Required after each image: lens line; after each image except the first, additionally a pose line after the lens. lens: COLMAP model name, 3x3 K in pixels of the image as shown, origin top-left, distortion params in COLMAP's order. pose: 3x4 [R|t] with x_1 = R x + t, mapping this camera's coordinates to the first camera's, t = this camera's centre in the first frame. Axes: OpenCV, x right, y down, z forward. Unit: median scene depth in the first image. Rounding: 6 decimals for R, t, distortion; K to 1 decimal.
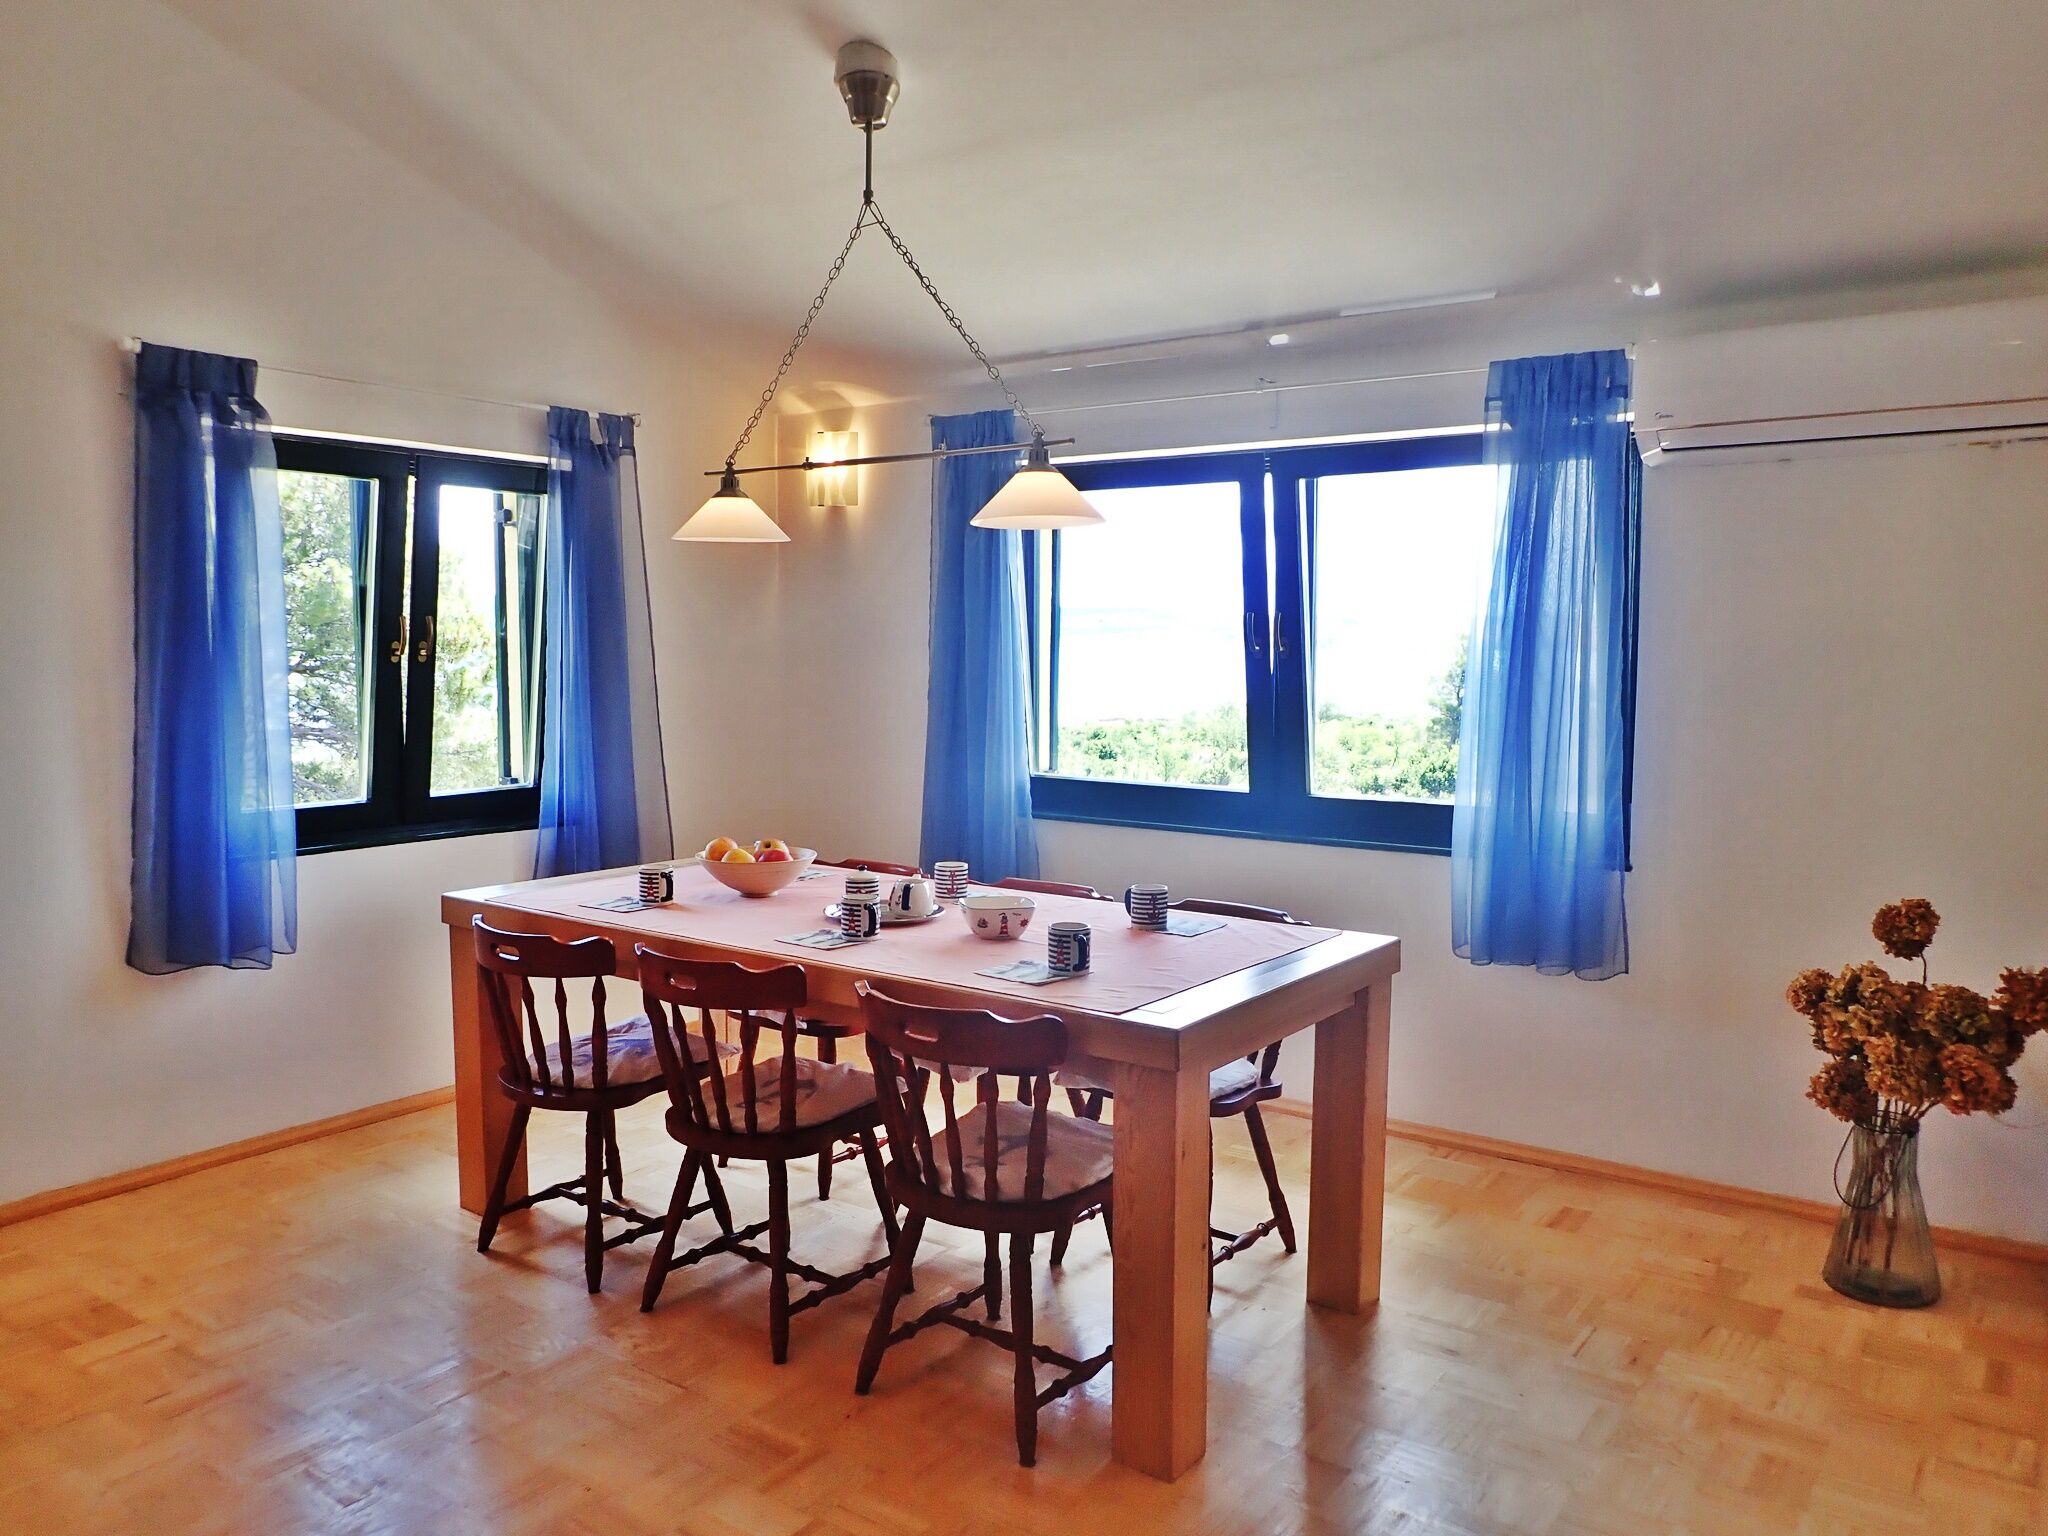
lens RADIAL K [[1526.5, 0, 1033.5], [0, 1526.5, 770.3], [0, 0, 1]] dist [-0.012863, 0.000111]
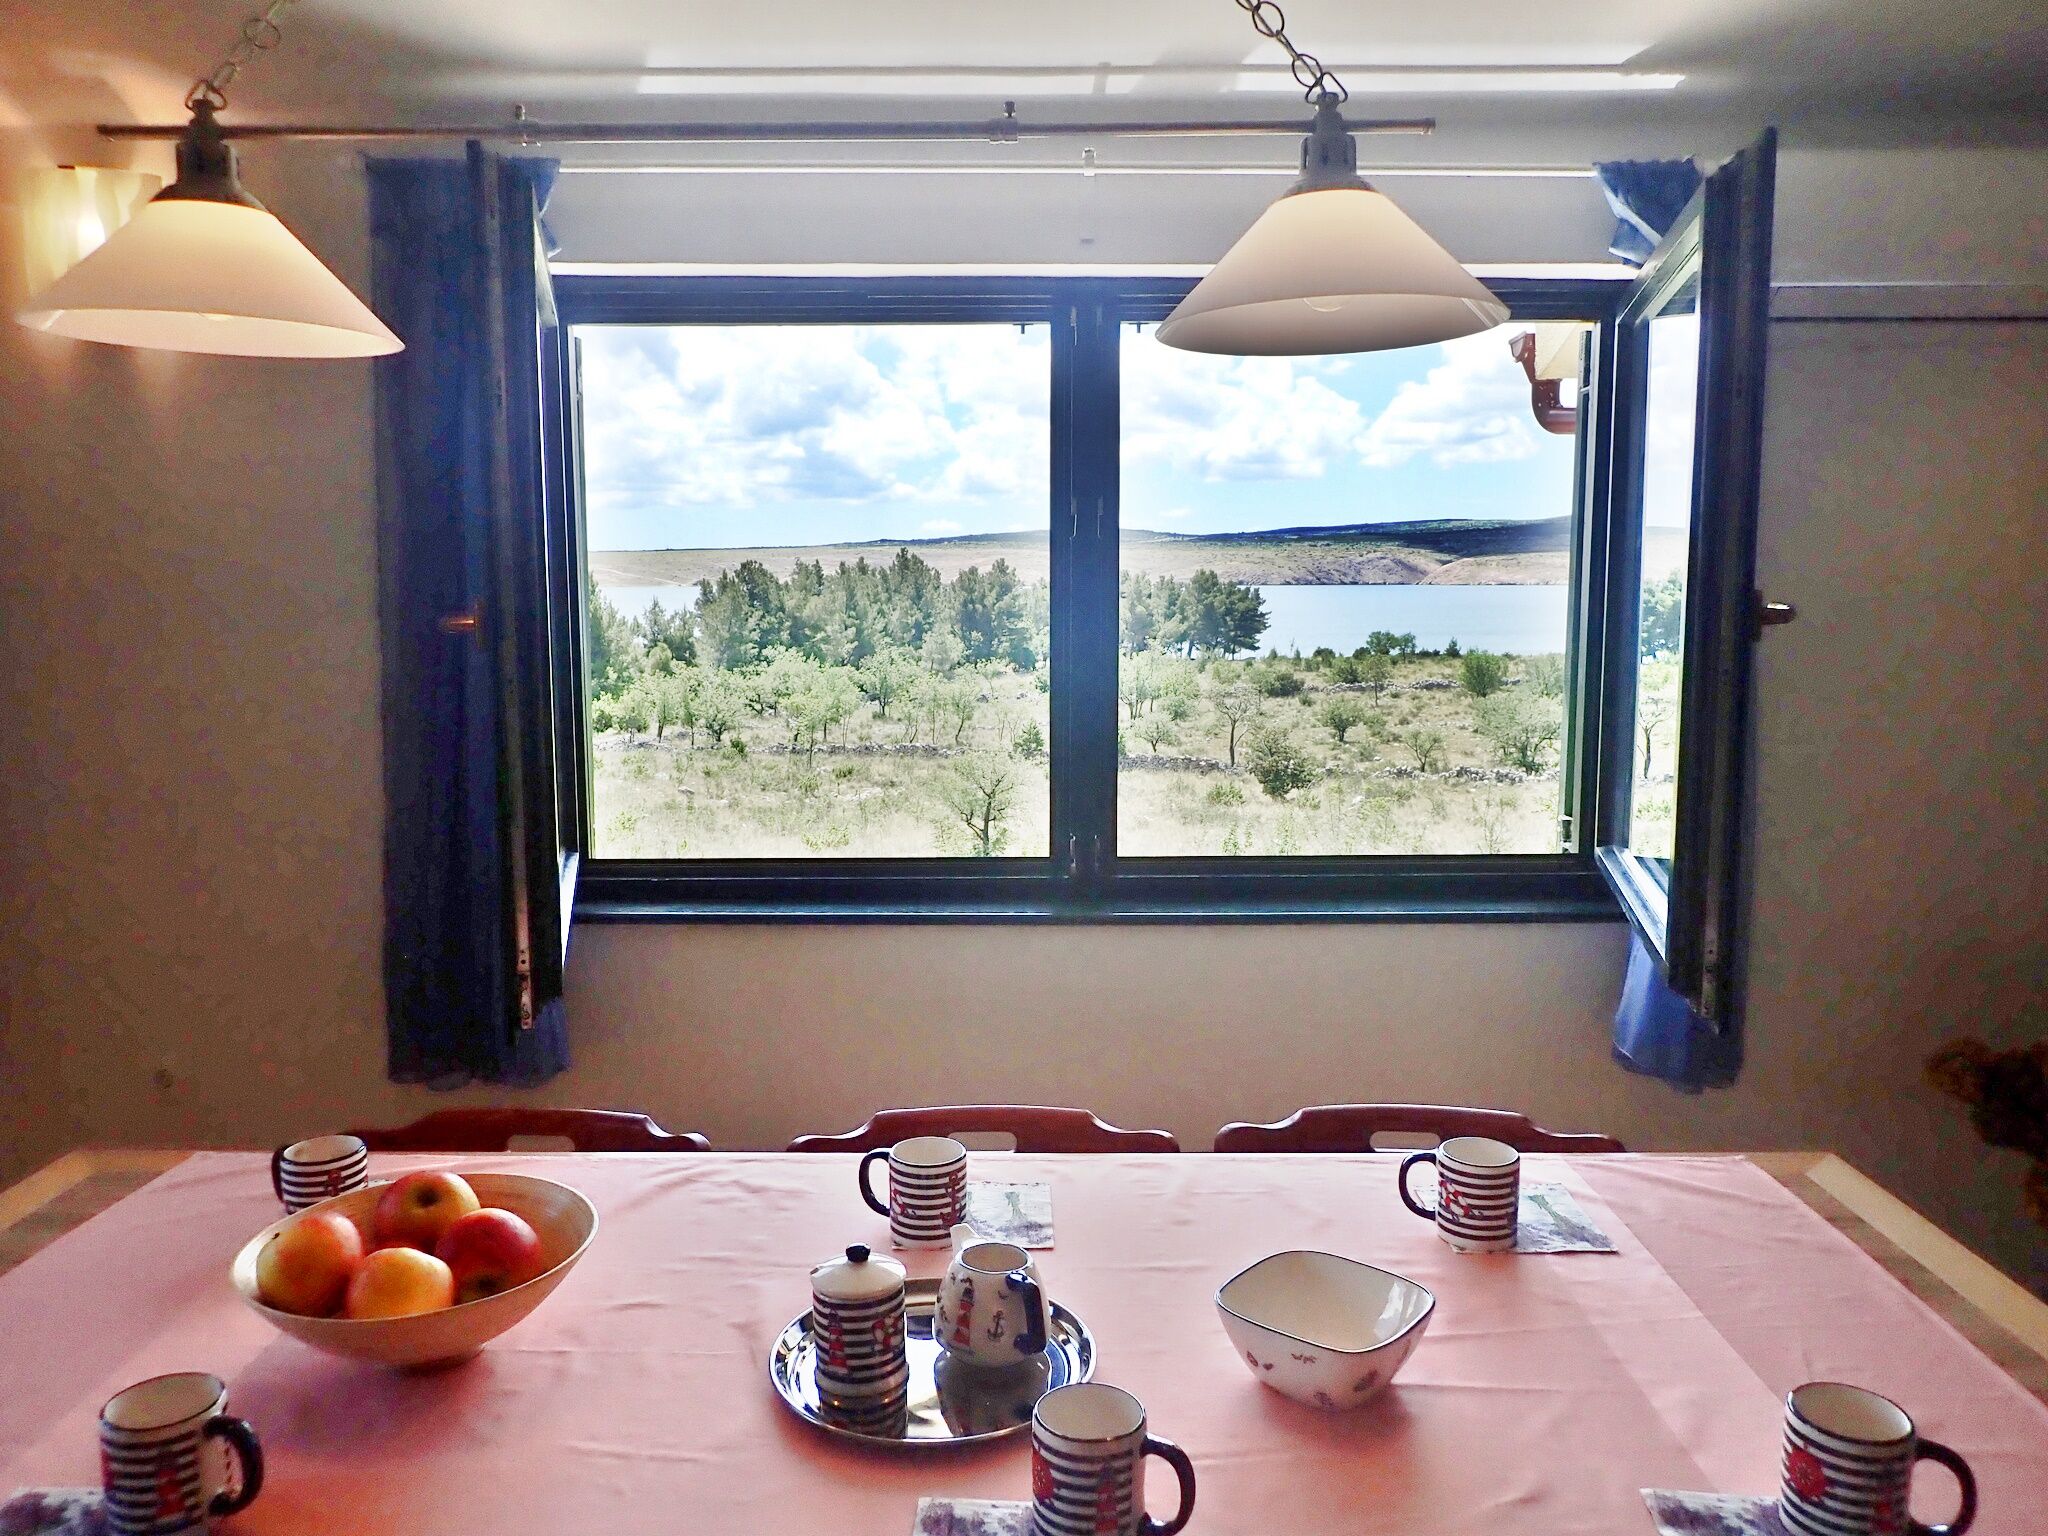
lens RADIAL K [[1526.5, 0, 1033.5], [0, 1526.5, 770.3], [0, 0, 1]] dist [-0.012863, 0.000111]
pose [[0.802571, -0.071285, 0.592283, -0.230760], [0.053846, 0.997439, 0.047084, -0.049363], [-0.594122, -0.005896, 0.804353, 0.535738]]
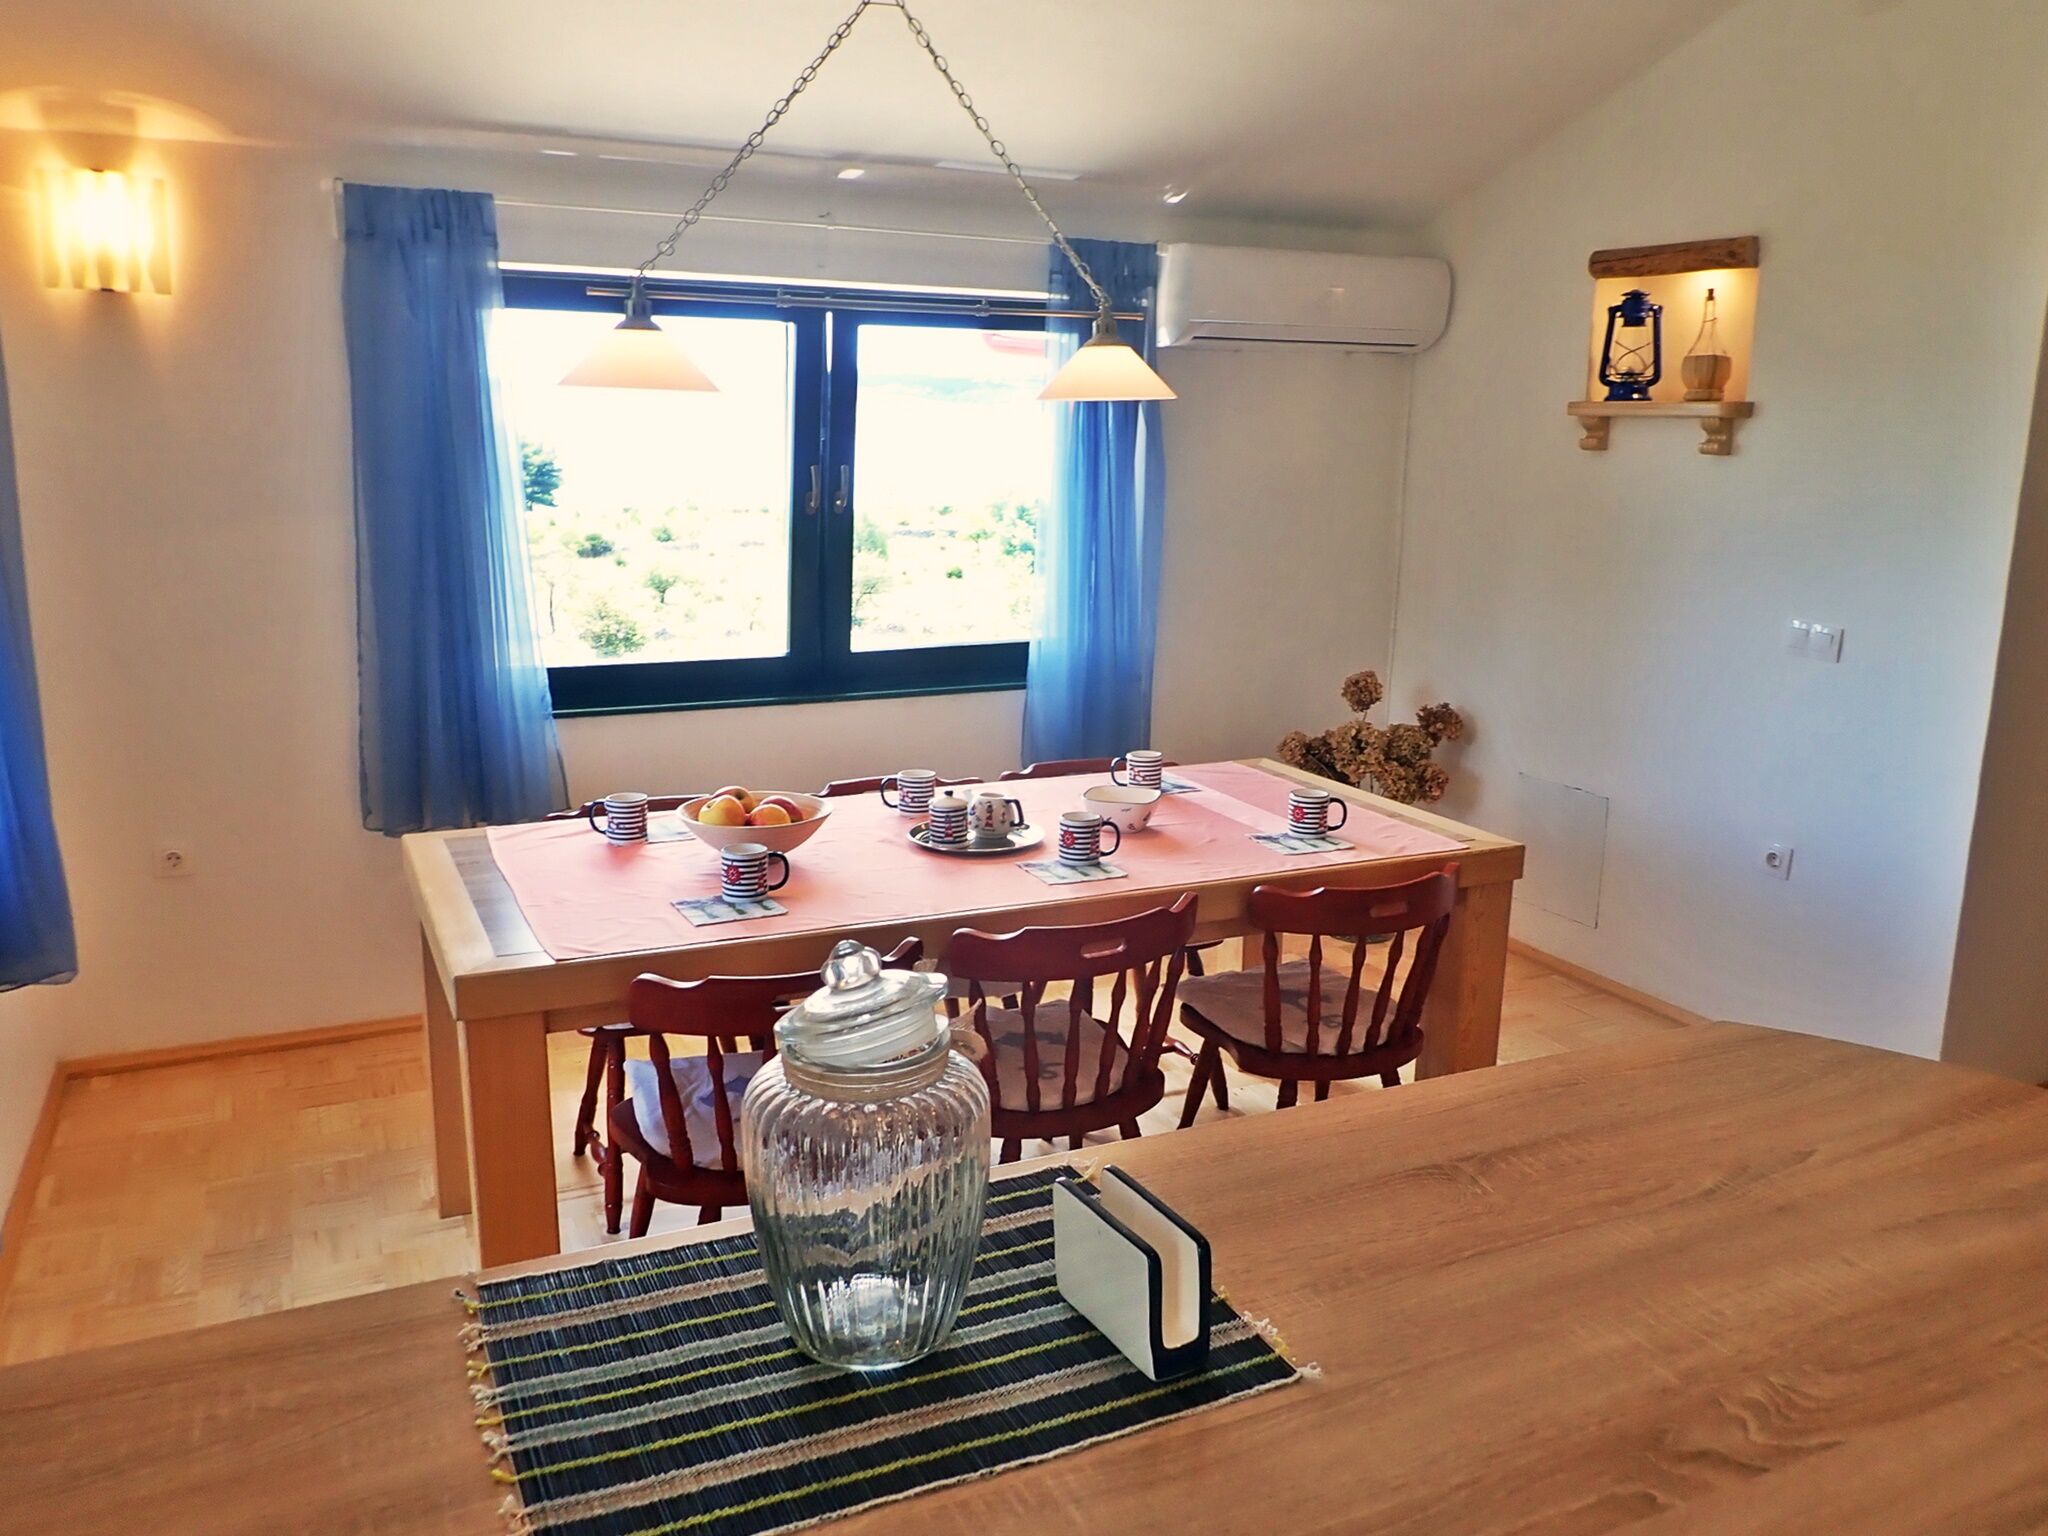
lens RADIAL K [[1526.5, 0, 1033.5], [0, 1526.5, 770.3], [0, 0, 1]] dist [-0.012863, 0.000111]
pose [[0.475564, -0.177322, 0.861624, -0.646832], [0.069988, 0.983995, 0.163877, -0.064296], [-0.876892, -0.017630, 0.480364, 0.430674]]
